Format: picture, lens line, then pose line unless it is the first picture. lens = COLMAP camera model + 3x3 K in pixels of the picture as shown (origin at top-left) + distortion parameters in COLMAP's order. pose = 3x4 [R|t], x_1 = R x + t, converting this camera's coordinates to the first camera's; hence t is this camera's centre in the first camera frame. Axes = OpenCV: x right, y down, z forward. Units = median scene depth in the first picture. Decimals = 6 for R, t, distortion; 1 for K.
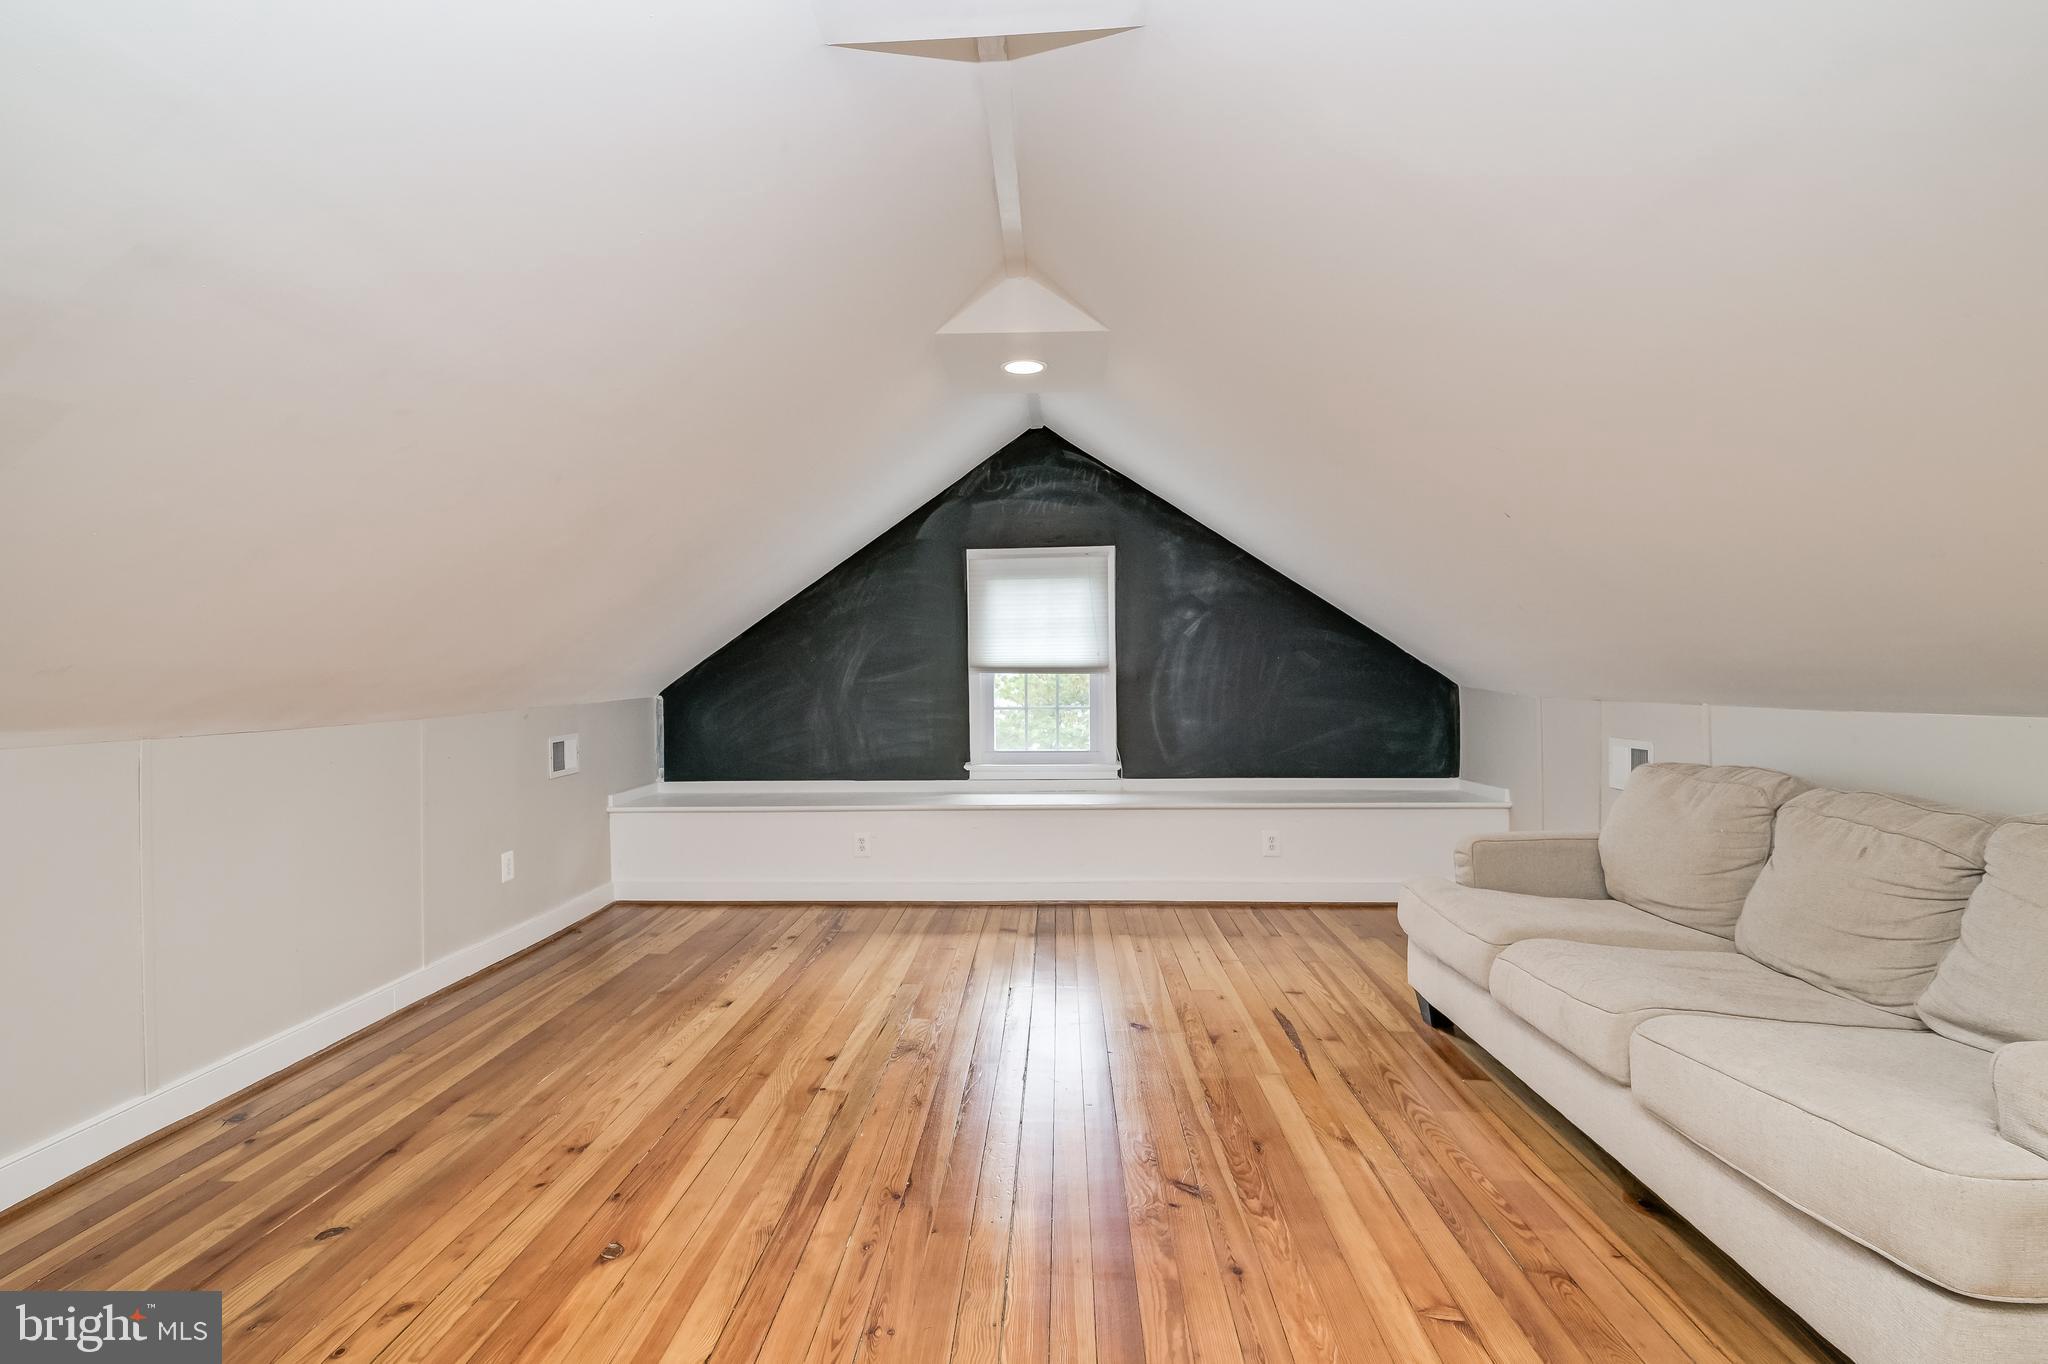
lens RADIAL K [[1045.5, 0, 973.5], [0, 1045.5, 685.3], [0, 0, 1]] dist [0.002205, 0.000616]
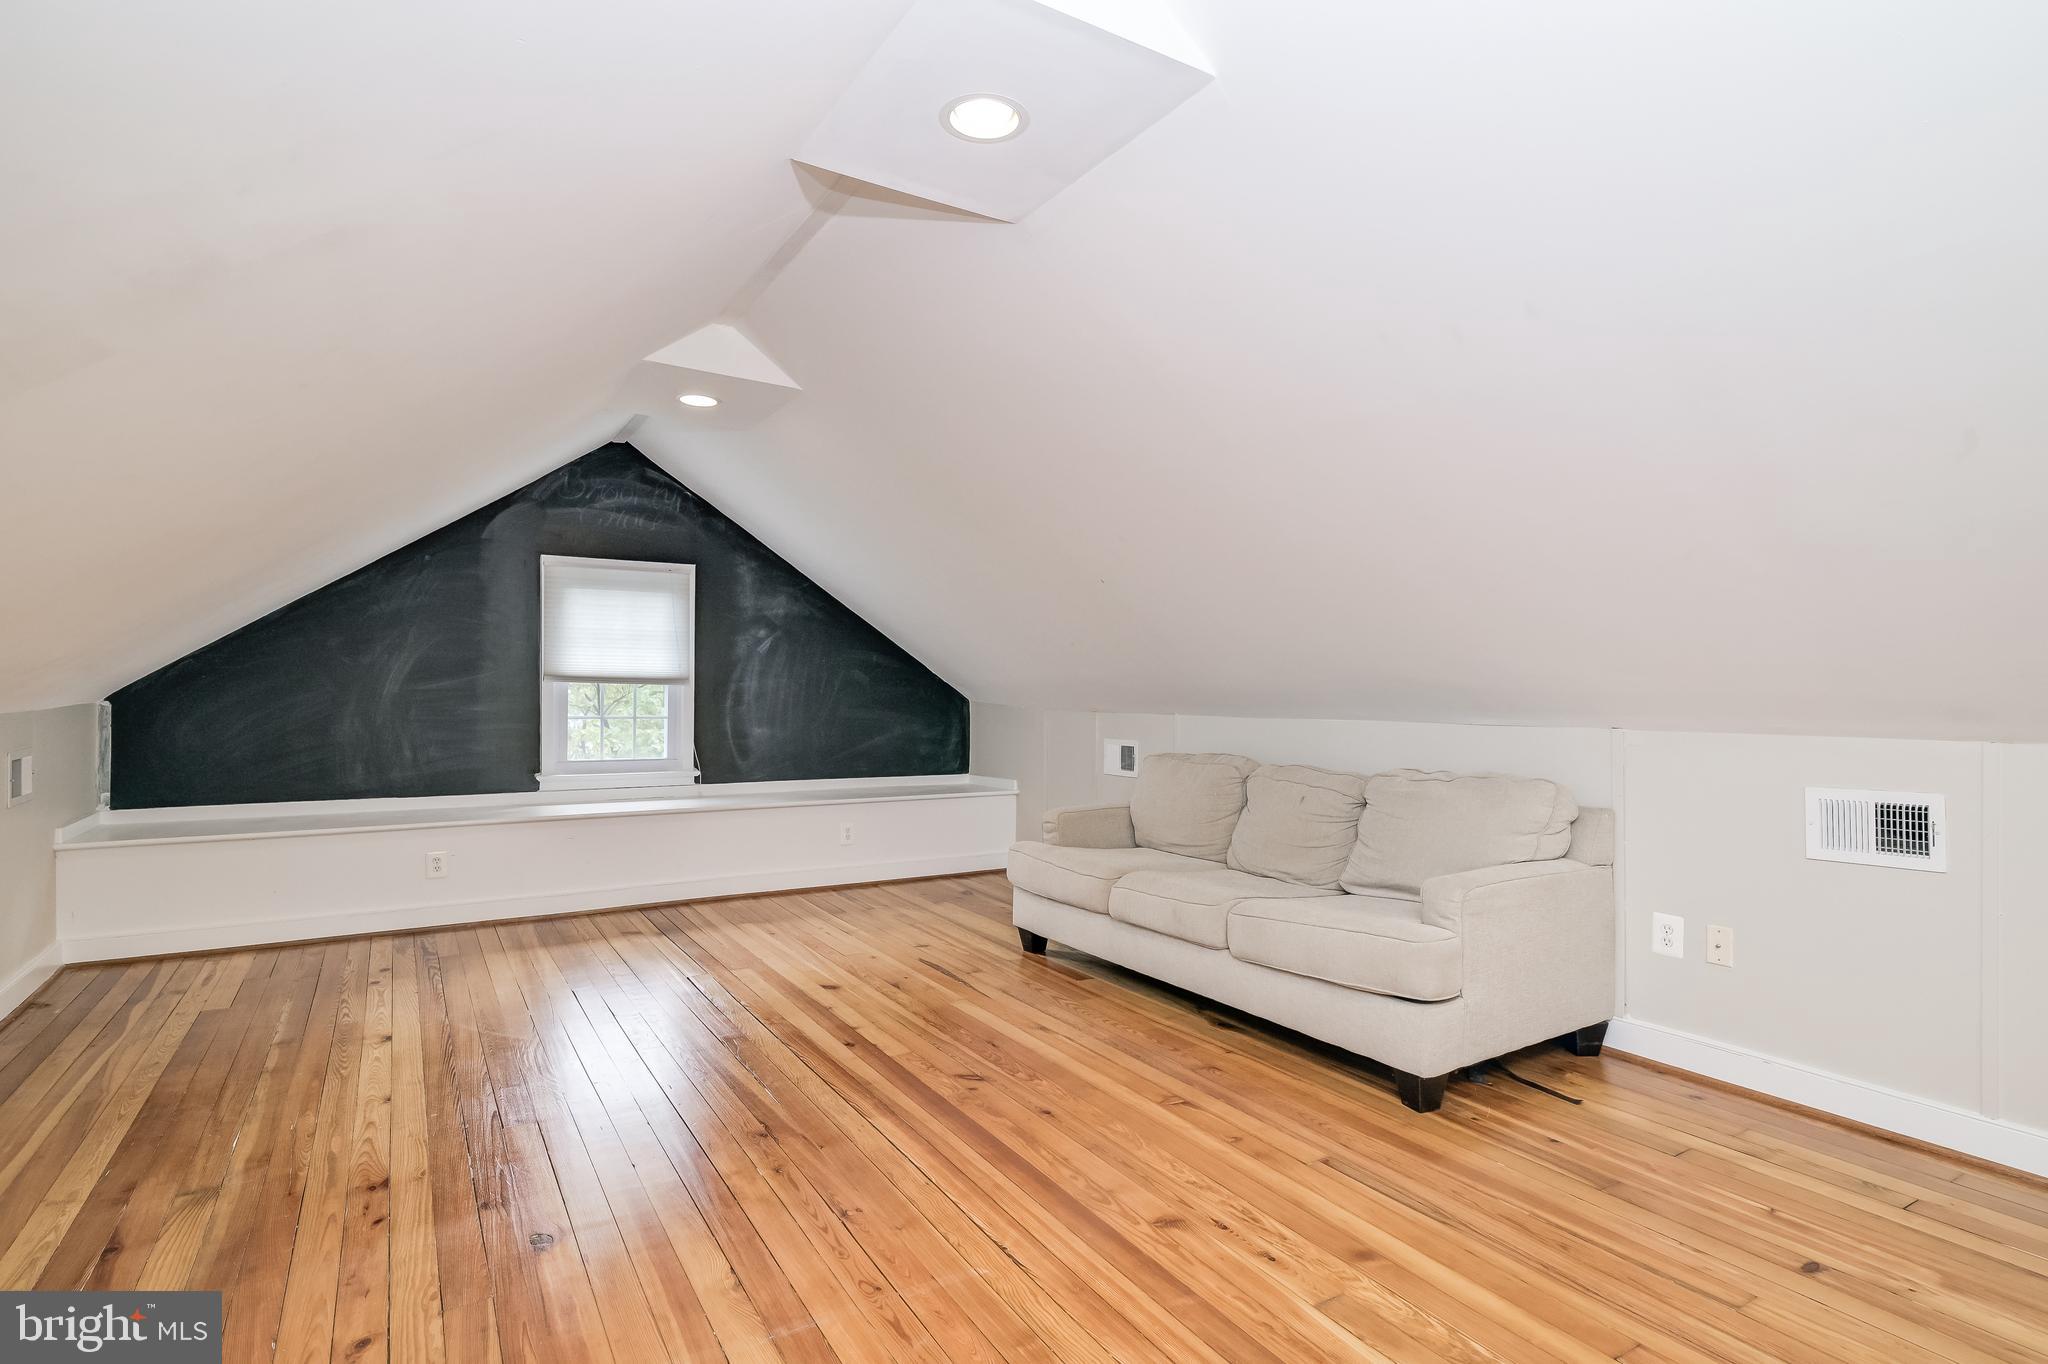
lens RADIAL K [[1024.3, 0, 1024.0], [0, 1024.3, 682.0], [0, 0, 1]] dist [0.002397, 0.000471]
pose [[0.806637, 0.023033, 0.590599, -0.214206], [-0.012747, 0.999686, -0.021577, 0.003752], [-0.590910, 0.009877, 0.806677, -0.035936]]
